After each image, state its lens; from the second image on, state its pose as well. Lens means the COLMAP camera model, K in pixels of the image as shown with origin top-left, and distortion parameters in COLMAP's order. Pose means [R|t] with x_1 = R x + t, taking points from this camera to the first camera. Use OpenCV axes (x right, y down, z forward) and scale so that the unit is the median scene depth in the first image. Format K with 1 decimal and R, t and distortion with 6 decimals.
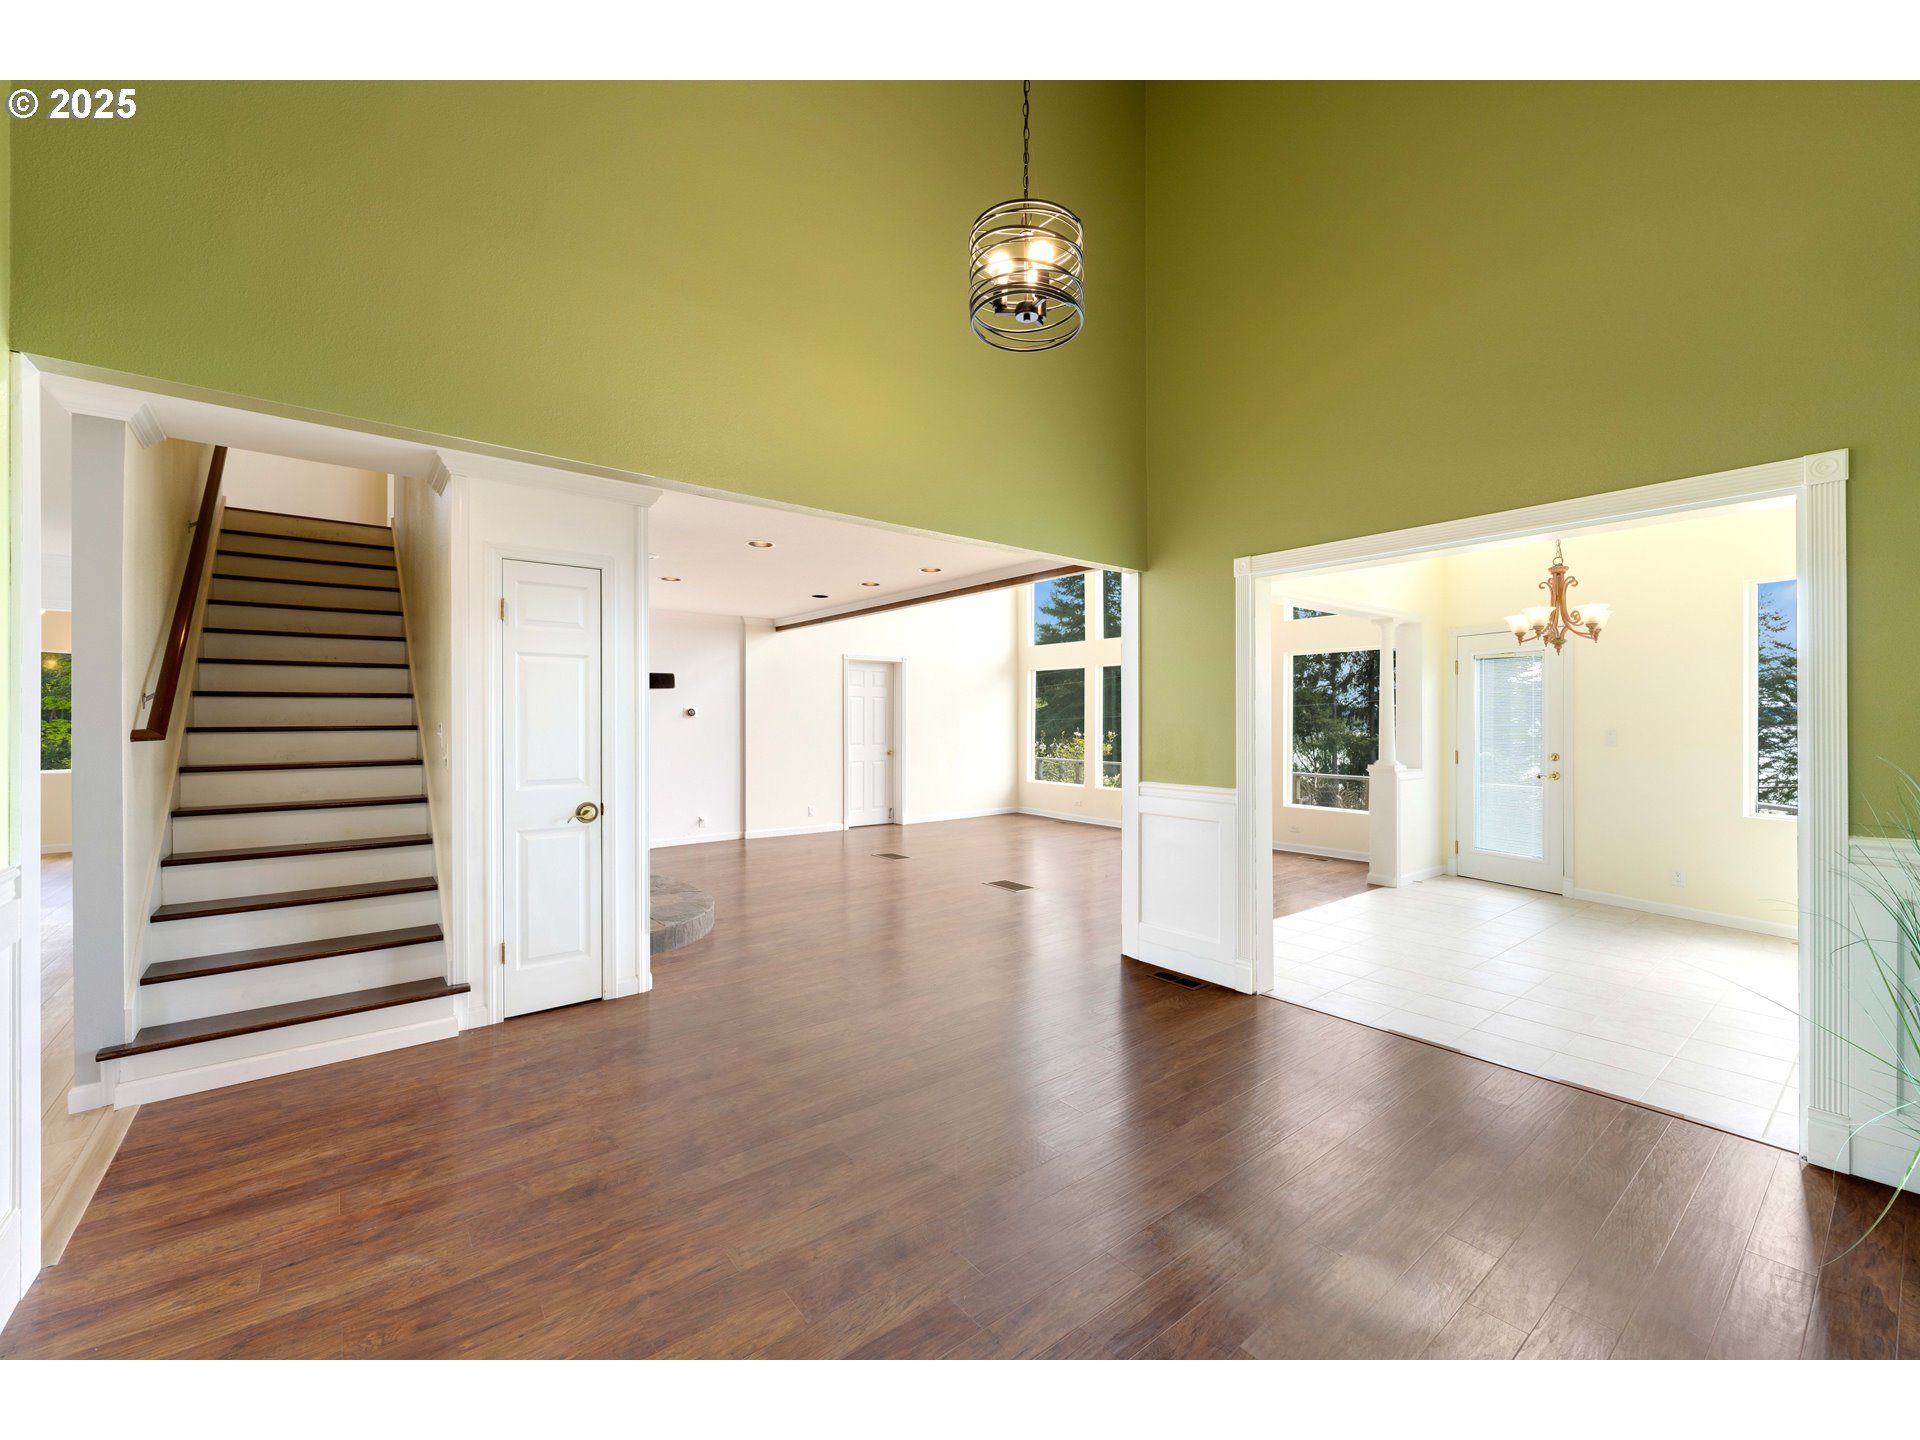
lens RADIAL K [[785.1, 0, 962.6], [0, 785.1, 719.5], [0, 0, 1]] dist [-0.000498, -0.001880]
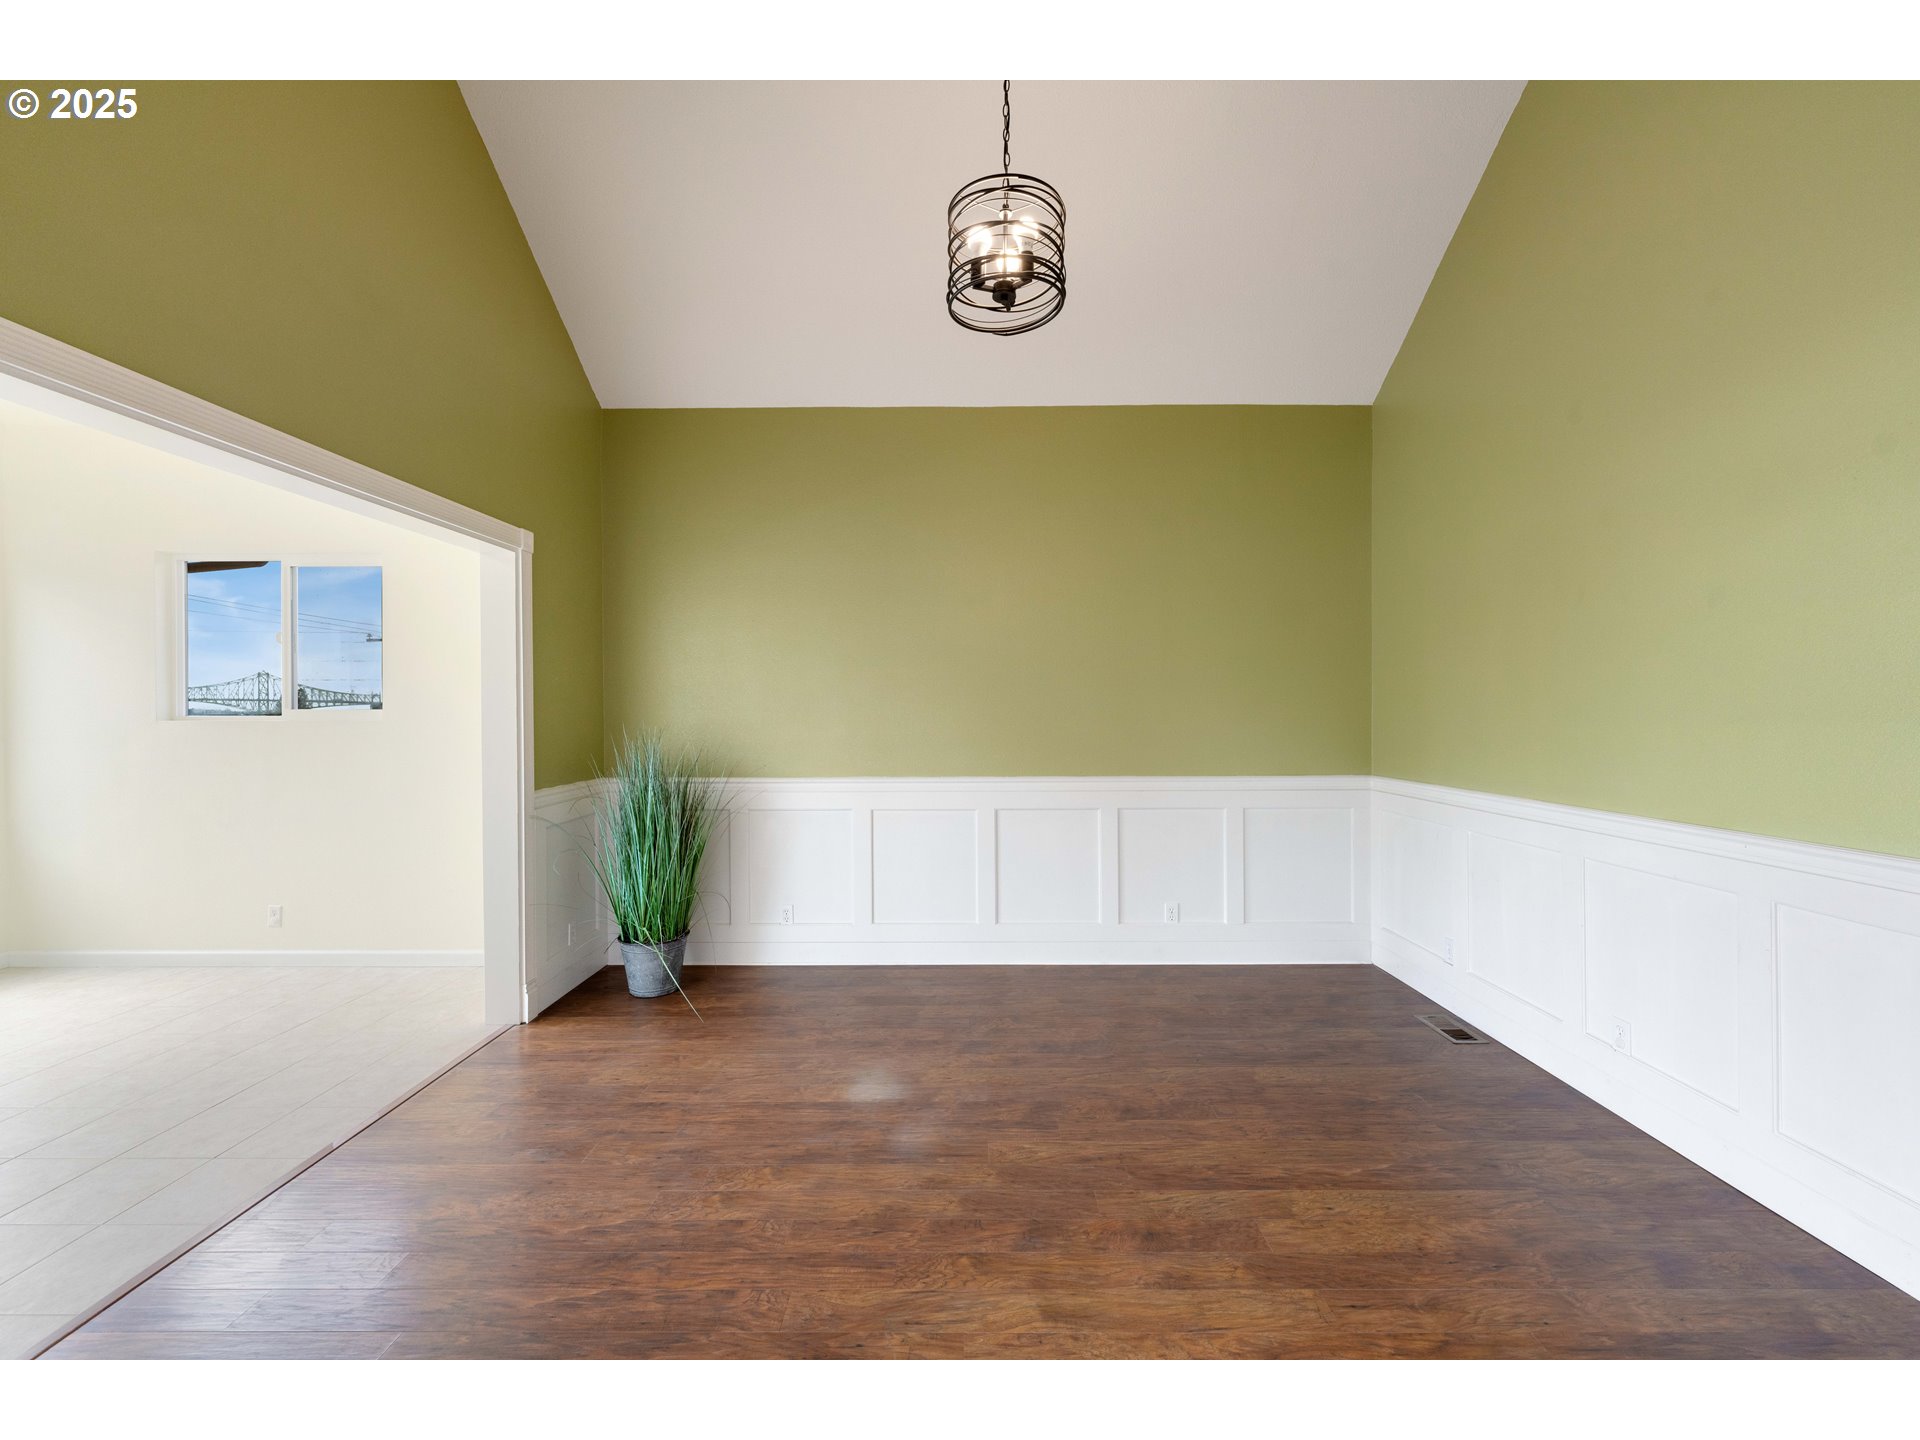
lens RADIAL K [[785.1, 0, 962.6], [0, 785.1, 719.5], [0, 0, 1]] dist [-0.000498, -0.001880]
pose [[-0.783184, 0.001139, 0.621788, -0.500081], [0.000336, 0.999999, -0.001408, 0.012313], [-0.621789, -0.000894, -0.783184, 1.871068]]
